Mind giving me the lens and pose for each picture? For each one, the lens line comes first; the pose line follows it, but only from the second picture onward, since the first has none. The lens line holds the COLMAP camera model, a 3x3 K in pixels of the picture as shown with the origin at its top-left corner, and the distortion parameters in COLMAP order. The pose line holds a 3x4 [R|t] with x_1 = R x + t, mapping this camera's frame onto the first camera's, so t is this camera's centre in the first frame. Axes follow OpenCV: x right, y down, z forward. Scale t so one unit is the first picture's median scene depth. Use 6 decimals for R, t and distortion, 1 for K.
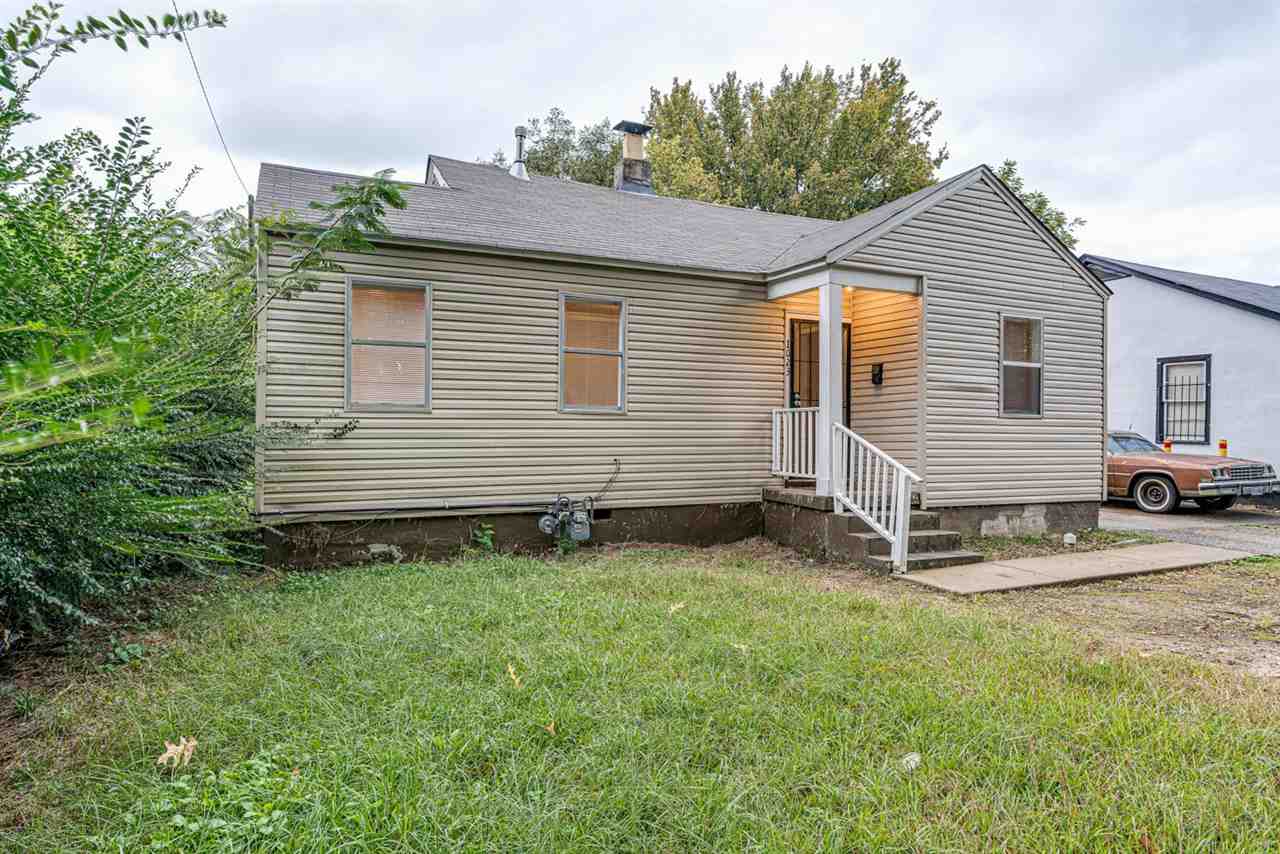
lens RADIAL K [[740.3, 0, 665.1], [0, 740.3, 428.8], [0, 0, 1]] dist [-0.001797, 0.000531]
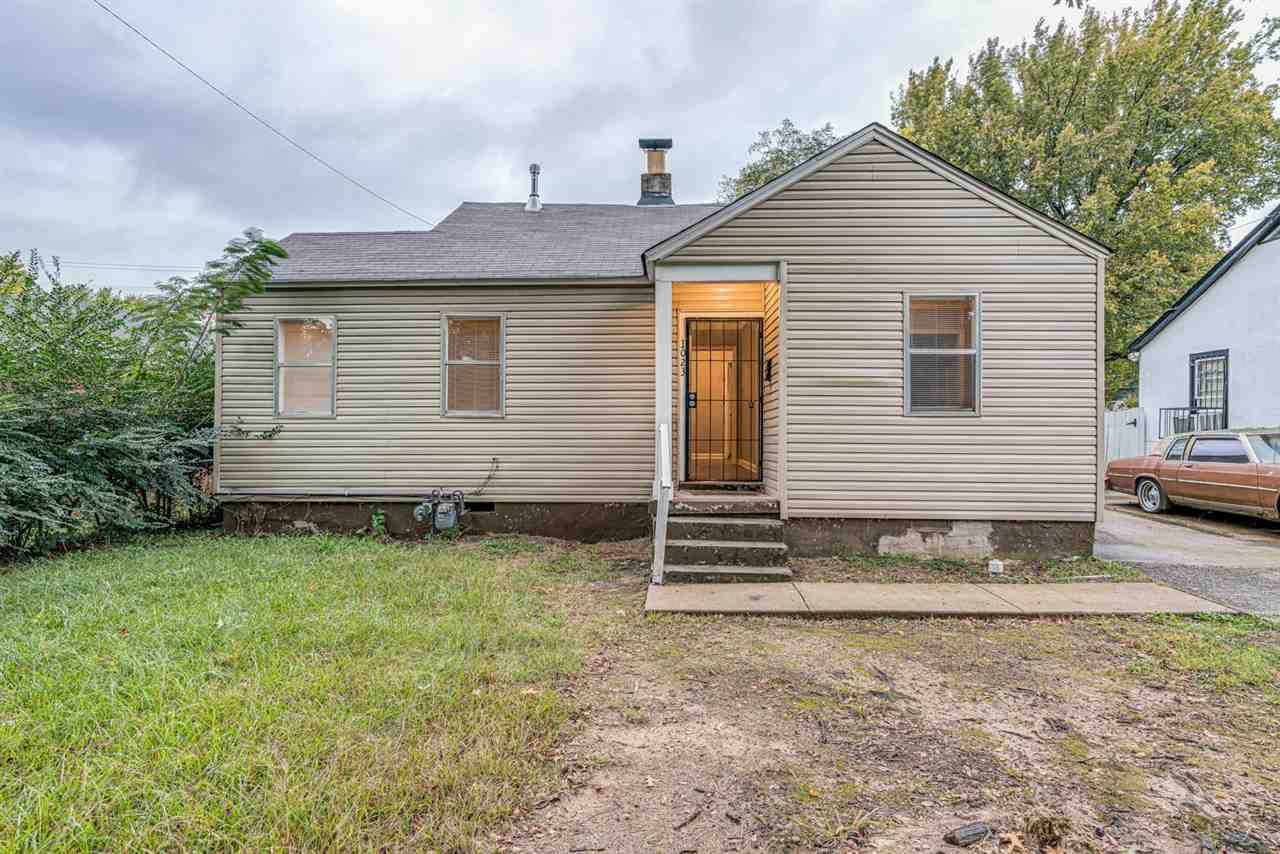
lens RADIAL K [[699.7, 0, 665.4], [0, 699.7, 423.0], [0, 0, 1]] dist [0.000806, 0.000840]
pose [[0.888413, -0.006211, -0.459003, 0.643650], [0.005026, 0.999980, -0.003802, -0.006408], [0.459018, 0.001071, 0.888426, 0.181270]]
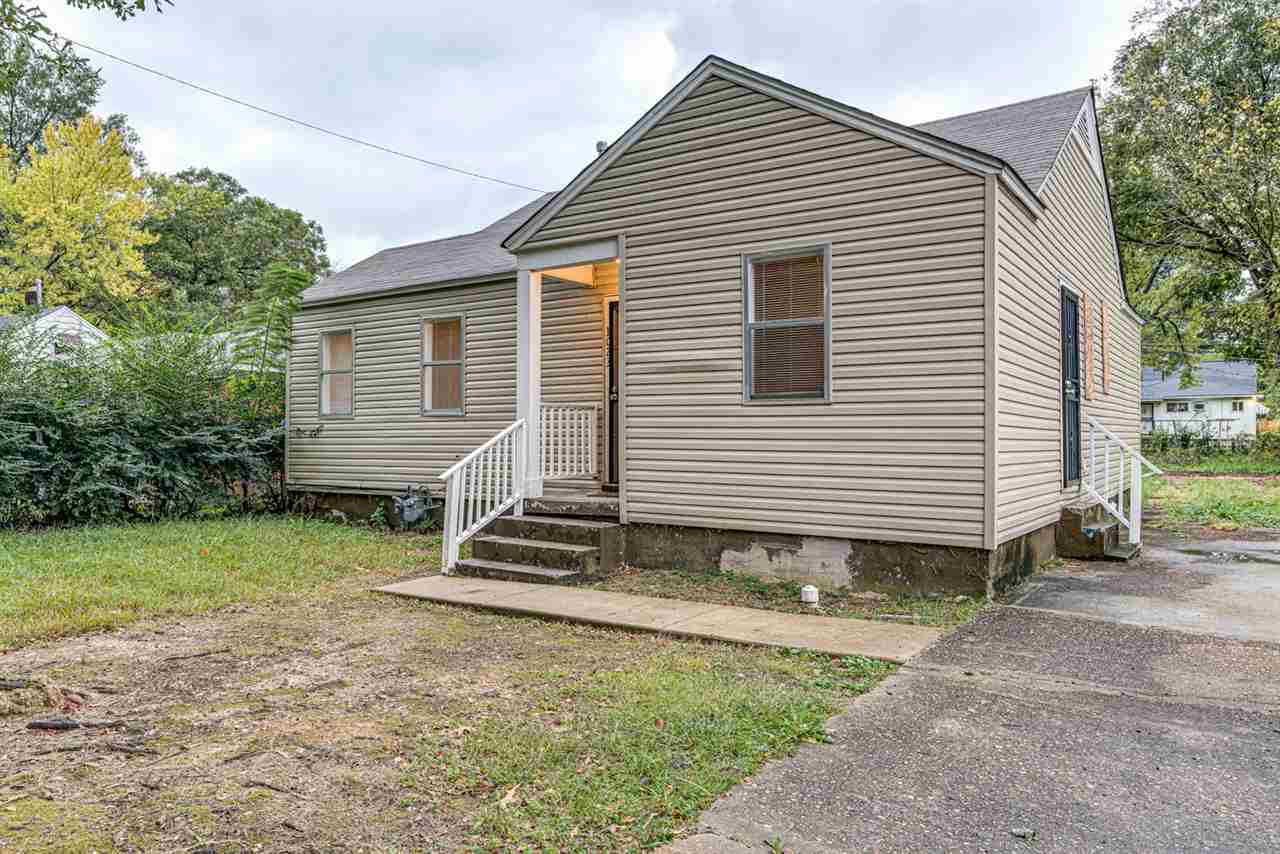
lens RADIAL K [[907.4, 0, 640.0], [0, 907.4, 427.0], [0, 0, 1]] dist [0.010706, -0.002069]
pose [[0.497677, -0.015981, -0.867215, 1.274322], [0.005549, 0.999868, -0.015242, 0.019927], [0.867345, 0.002774, 0.497700, 0.548778]]
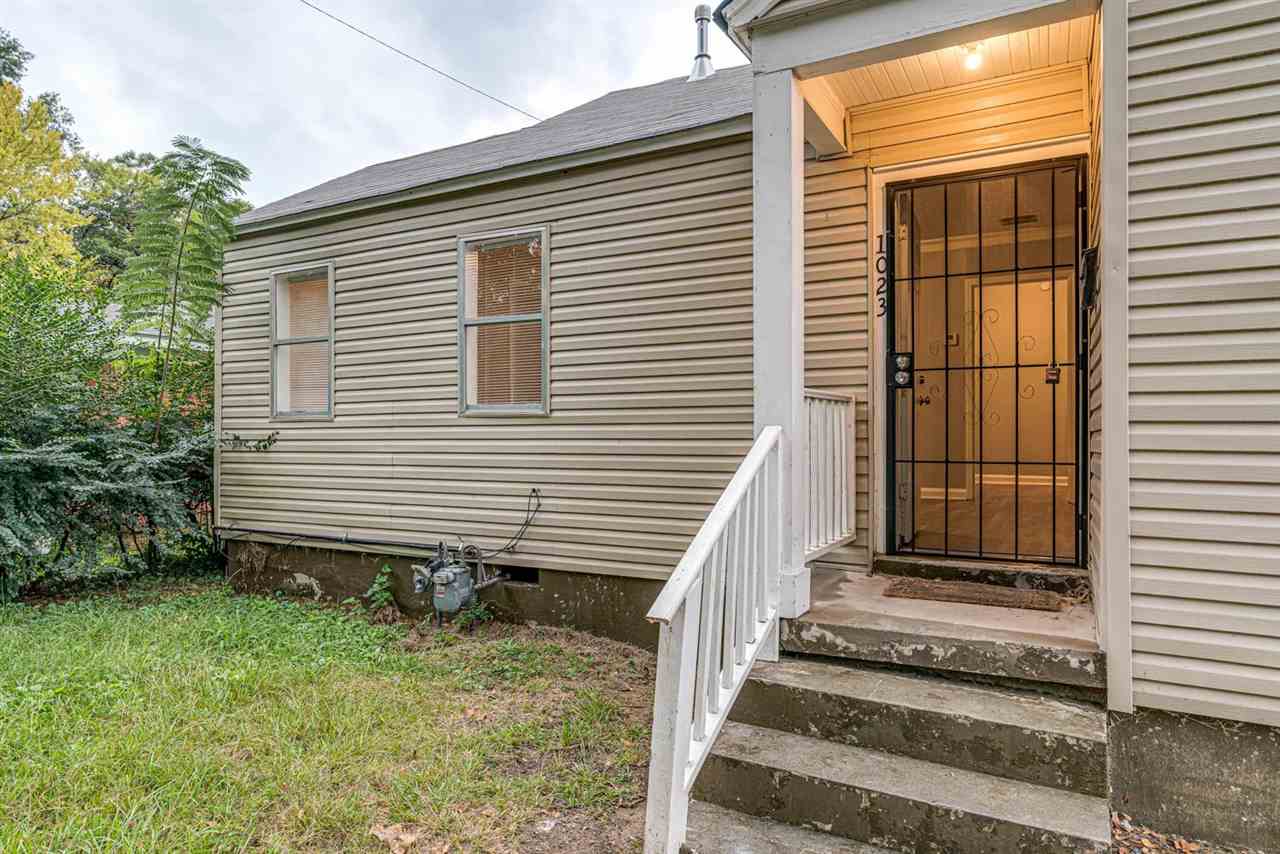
lens RADIAL K [[798.0, 0, 640.0], [0, 798.0, 427.0], [0, 0, 1]] dist [-0.002055, 0.003525]
pose [[0.575152, -0.009663, -0.817989, 0.527137], [0.011725, 0.999925, -0.003568, -0.007198], [0.817962, -0.007539, 0.575222, 0.687261]]
